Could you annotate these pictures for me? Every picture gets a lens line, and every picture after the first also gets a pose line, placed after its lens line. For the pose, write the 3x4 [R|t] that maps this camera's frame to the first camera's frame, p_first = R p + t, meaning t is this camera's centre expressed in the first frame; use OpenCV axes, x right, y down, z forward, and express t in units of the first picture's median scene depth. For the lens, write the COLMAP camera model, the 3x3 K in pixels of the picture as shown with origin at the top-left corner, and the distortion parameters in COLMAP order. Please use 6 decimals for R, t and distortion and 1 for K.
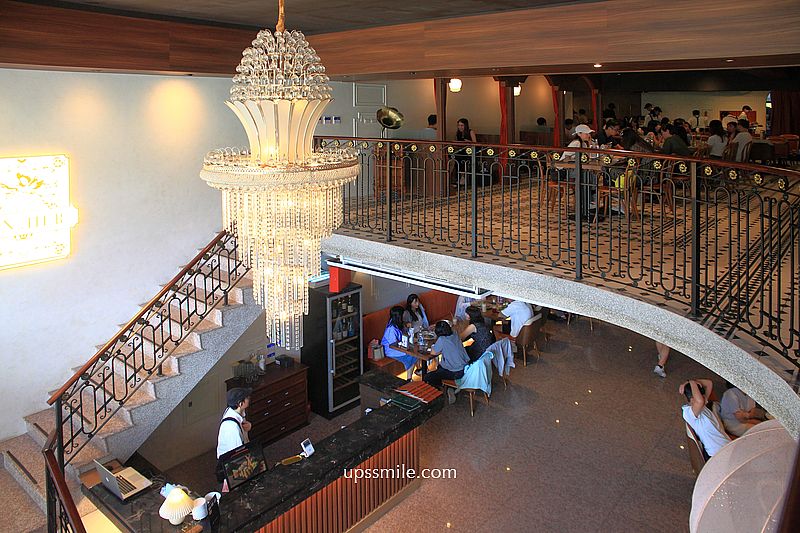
lens RADIAL K [[749.2, 0, 397.8], [0, 749.2, 312.6], [0, 0, 1]] dist [-0.096507, 0.111980]
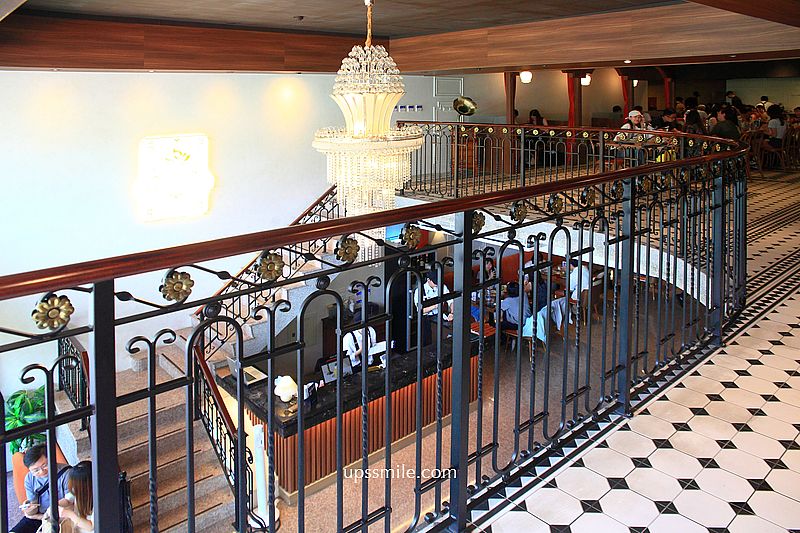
lens RADIAL K [[776.4, 0, 400.0], [0, 776.4, 266.5], [0, 0, 1]] dist [-0.075847, 0.021301]
pose [[0.992612, 0.012139, -0.120724, 0.053846], [-0.018612, 0.998440, -0.052641, 0.076280], [0.119897, 0.054499, 0.991289, -0.277640]]
